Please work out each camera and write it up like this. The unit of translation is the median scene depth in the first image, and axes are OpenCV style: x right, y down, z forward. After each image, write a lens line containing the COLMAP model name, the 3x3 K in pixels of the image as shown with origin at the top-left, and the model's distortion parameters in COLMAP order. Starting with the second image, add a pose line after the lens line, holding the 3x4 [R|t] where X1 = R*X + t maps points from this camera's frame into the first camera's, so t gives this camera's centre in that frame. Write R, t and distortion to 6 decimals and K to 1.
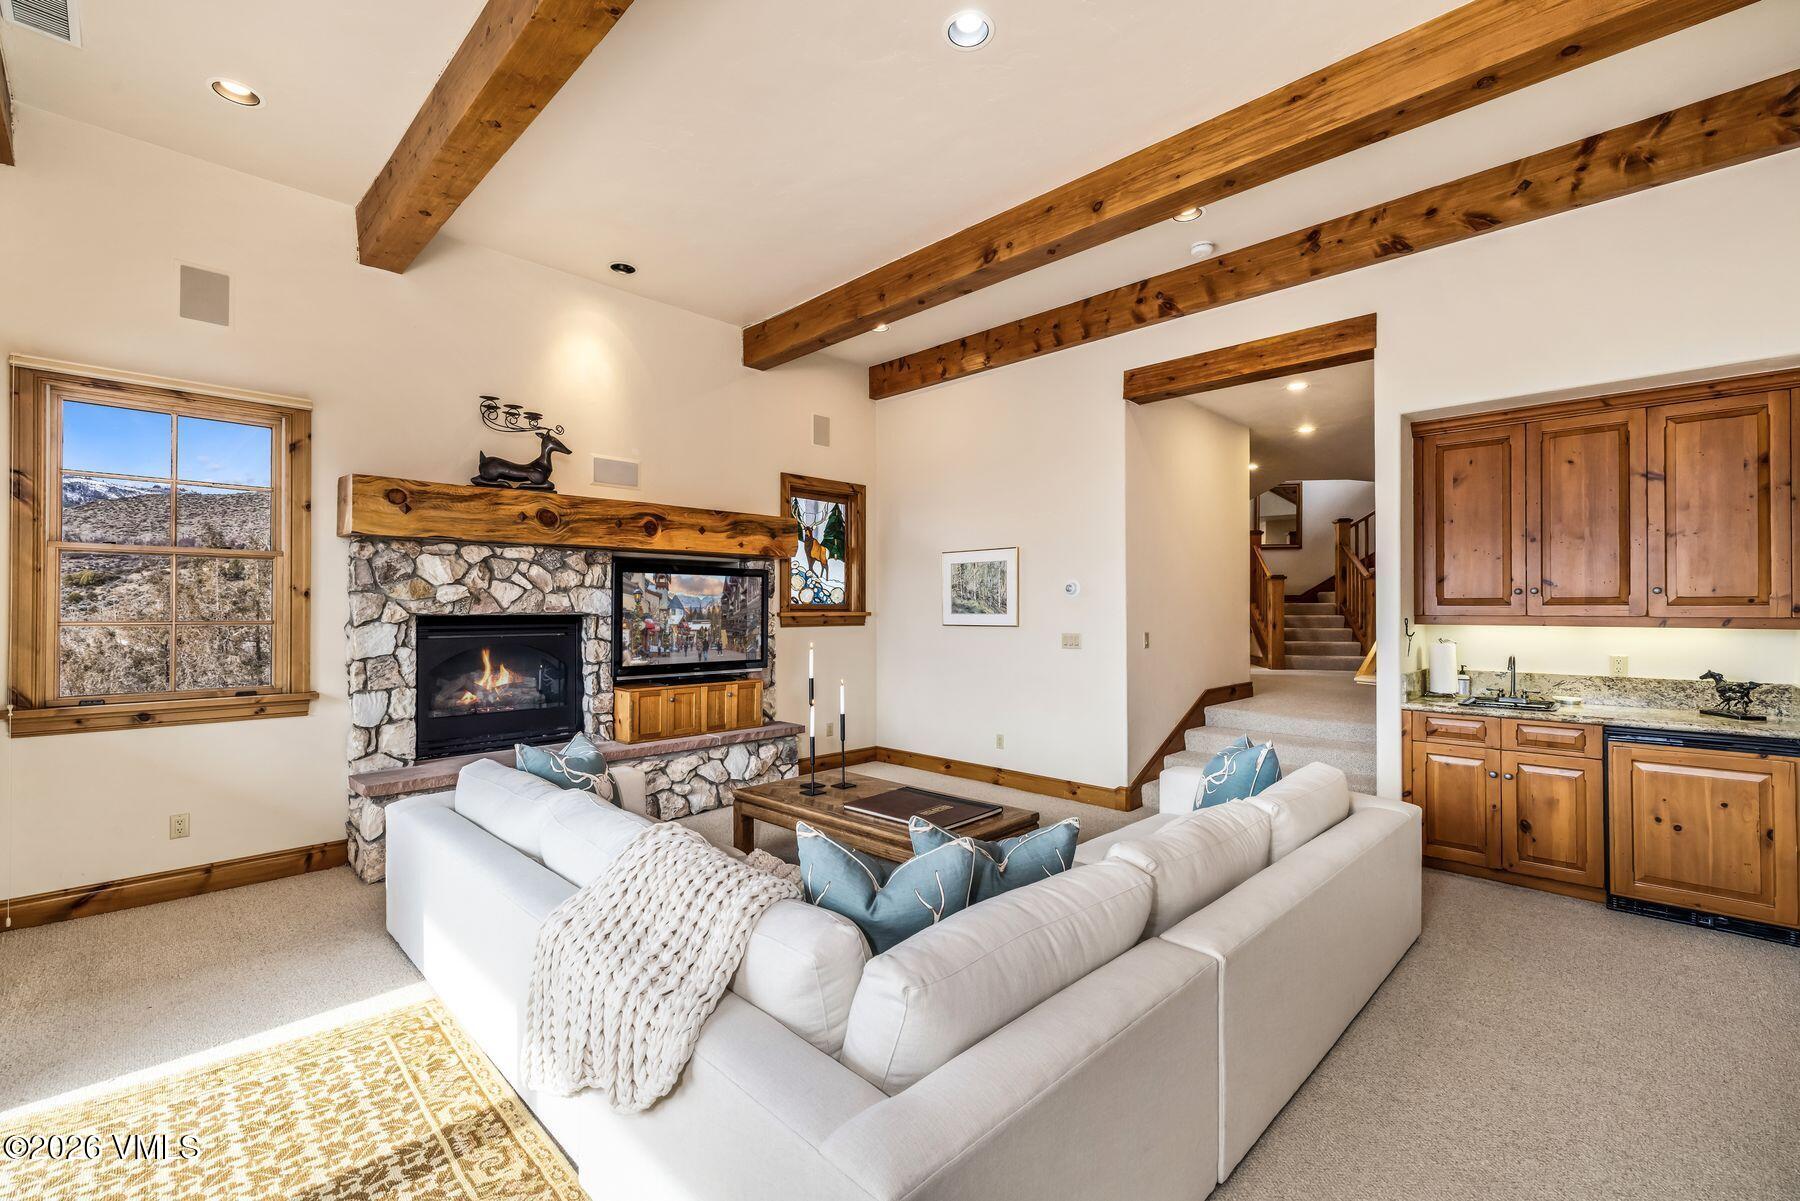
lens RADIAL K [[774.8, 0, 900.0], [0, 774.8, 600.5], [0, 0, 1]] dist [-0.000095, -0.000017]
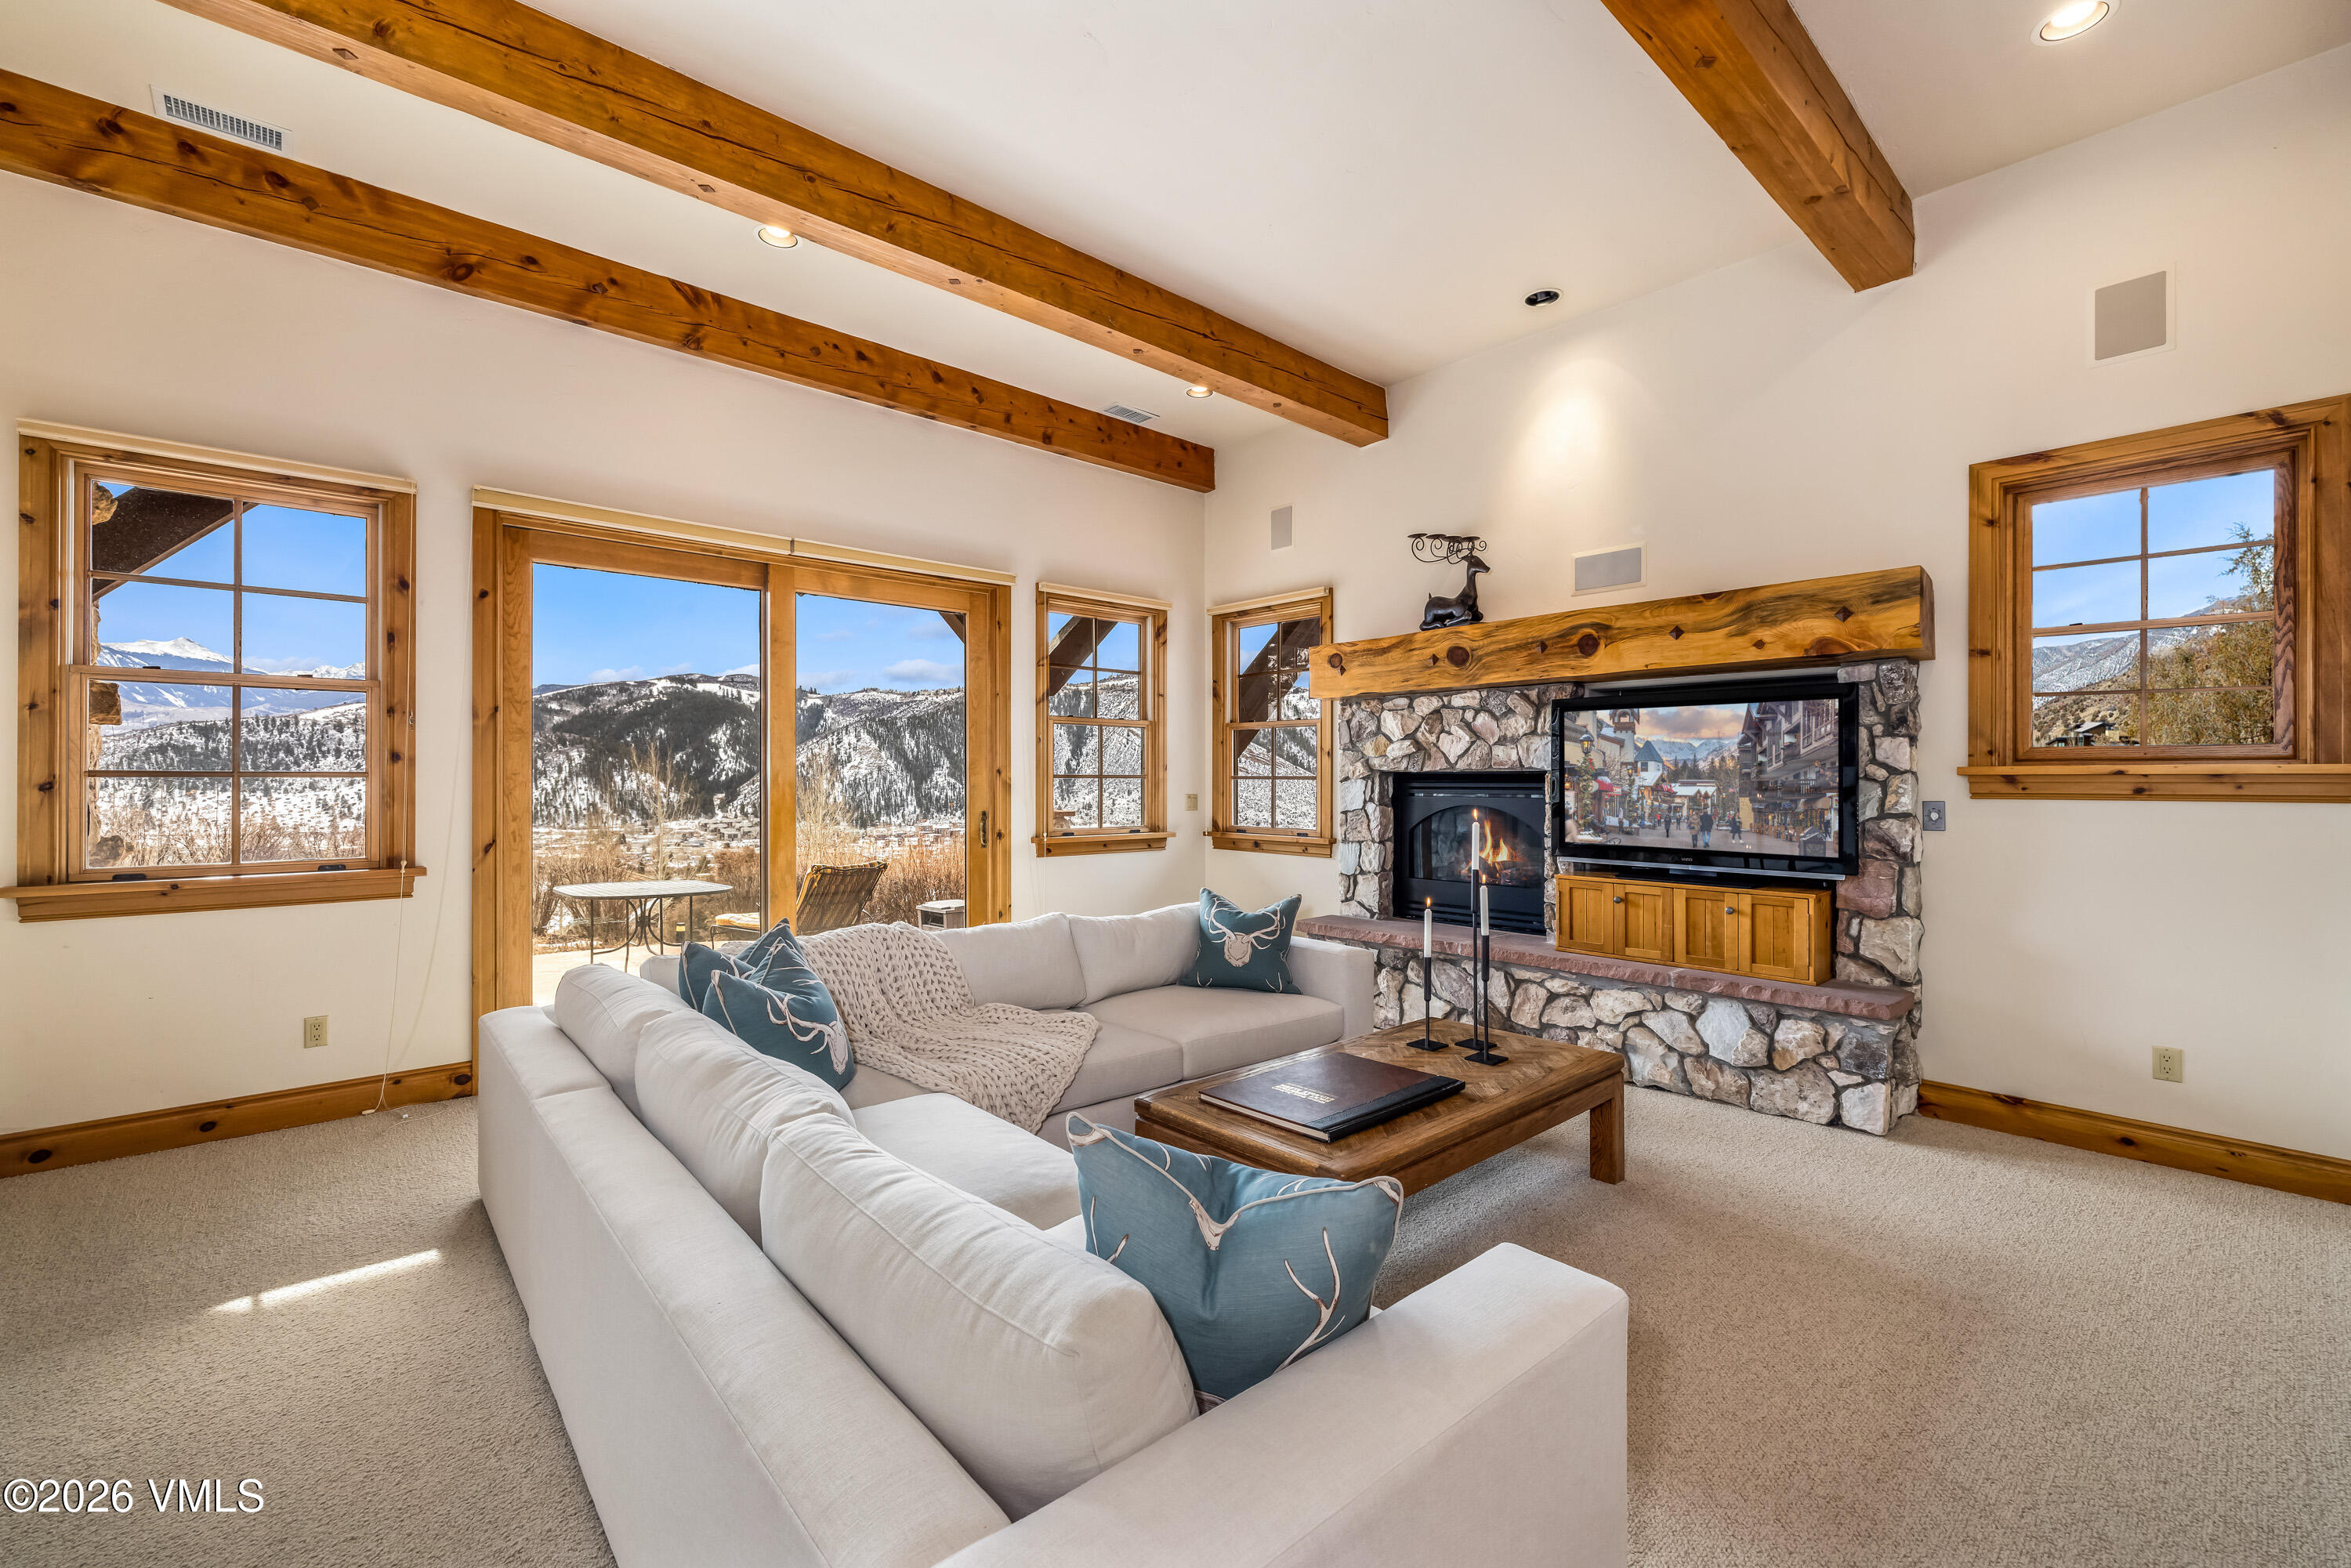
lens RADIAL K [[984.4, 0, 1176.1], [0, 984.4, 772.7], [0, 0, 1]] dist [0.004343, 0.000254]
pose [[-0.060171, -0.006961, -0.998164, 0.571383], [0.008168, 0.999939, -0.007466, 0.023441], [0.998155, -0.008602, -0.060110, 0.684029]]
